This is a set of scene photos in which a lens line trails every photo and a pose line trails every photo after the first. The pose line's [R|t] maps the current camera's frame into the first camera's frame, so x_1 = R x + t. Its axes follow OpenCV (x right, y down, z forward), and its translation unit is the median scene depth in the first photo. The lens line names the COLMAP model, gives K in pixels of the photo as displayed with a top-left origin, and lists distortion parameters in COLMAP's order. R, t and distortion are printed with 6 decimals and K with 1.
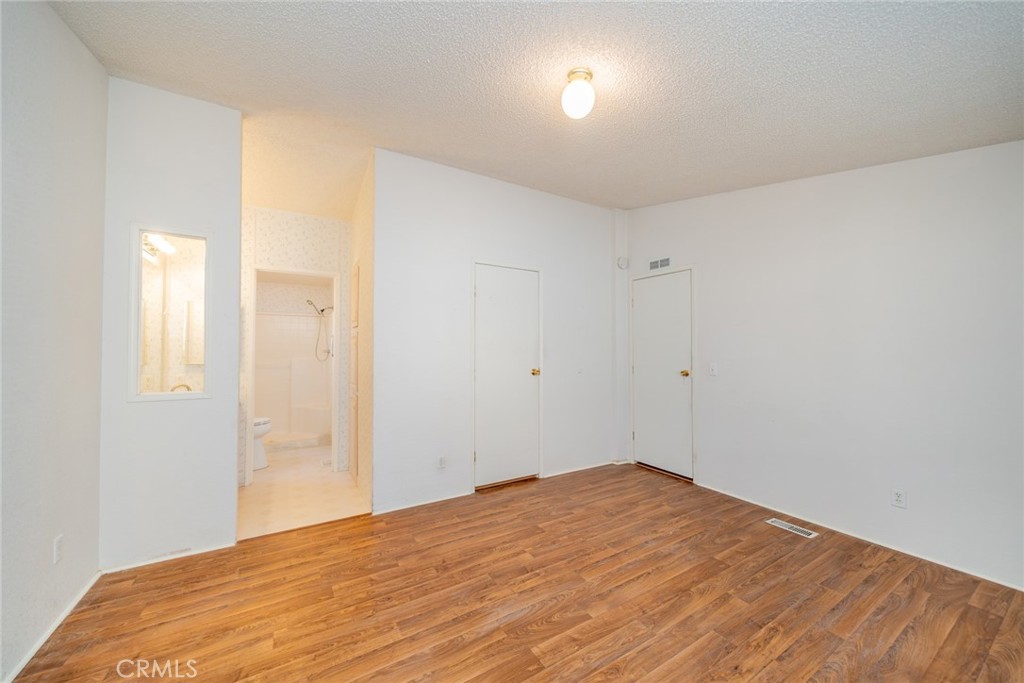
lens RADIAL K [[374.2, 0, 512.0], [0, 374.2, 341.5], [0, 0, 1]] dist [-0.001445, 0.000027]
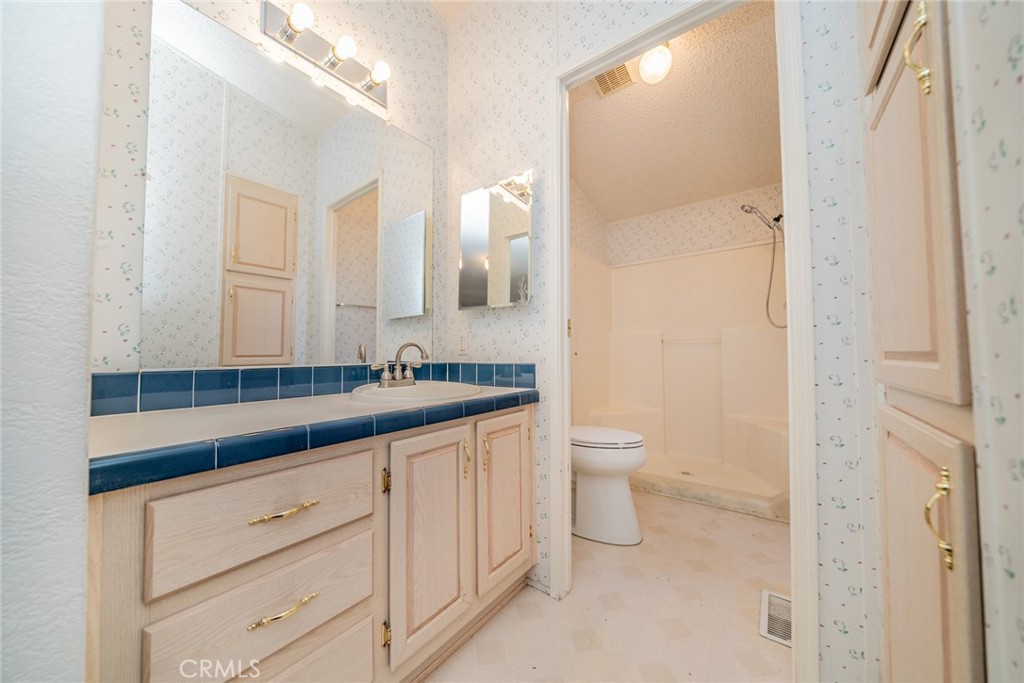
lens RADIAL K [[348.5, 0, 506.3], [0, 348.5, 341.3], [0, 0, 1]] dist [-0.001840, -0.000082]
pose [[0.361908, -0.033045, -0.931628, -0.487624], [0.025474, 0.999349, -0.025551, 0.150618], [0.931866, -0.014485, 0.362515, 1.113803]]
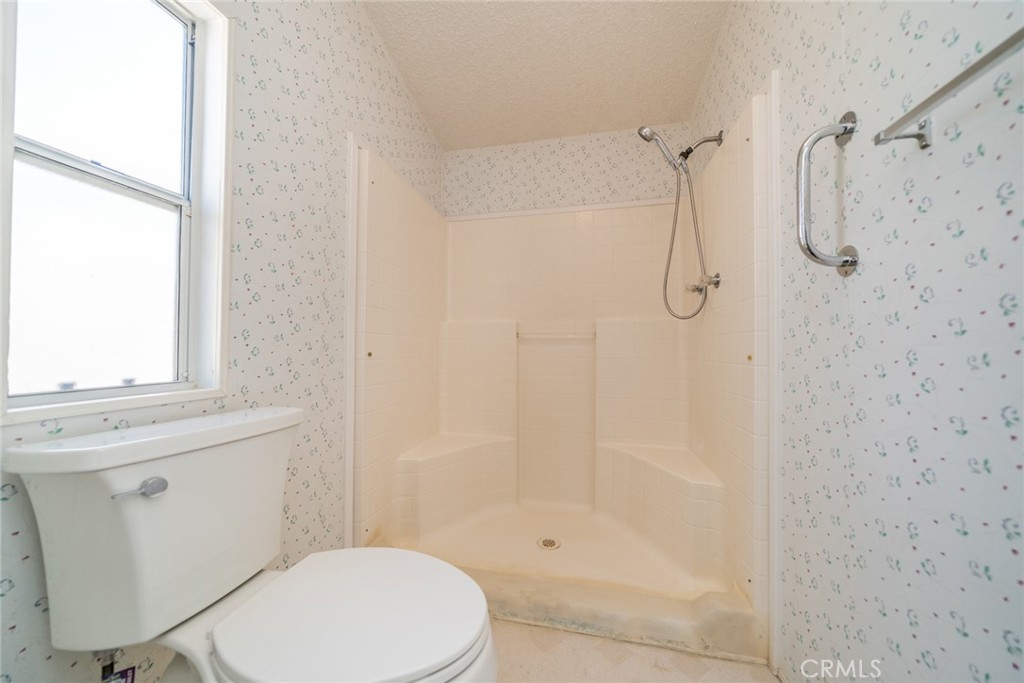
lens RADIAL K [[348.5, 0, 506.3], [0, 348.5, 341.3], [0, 0, 1]] dist [-0.001840, -0.000082]
pose [[0.715269, -0.006945, -0.698815, -0.871531], [0.007478, 0.999969, -0.002284, 0.149116], [0.698810, -0.003592, 0.715299, 1.459660]]
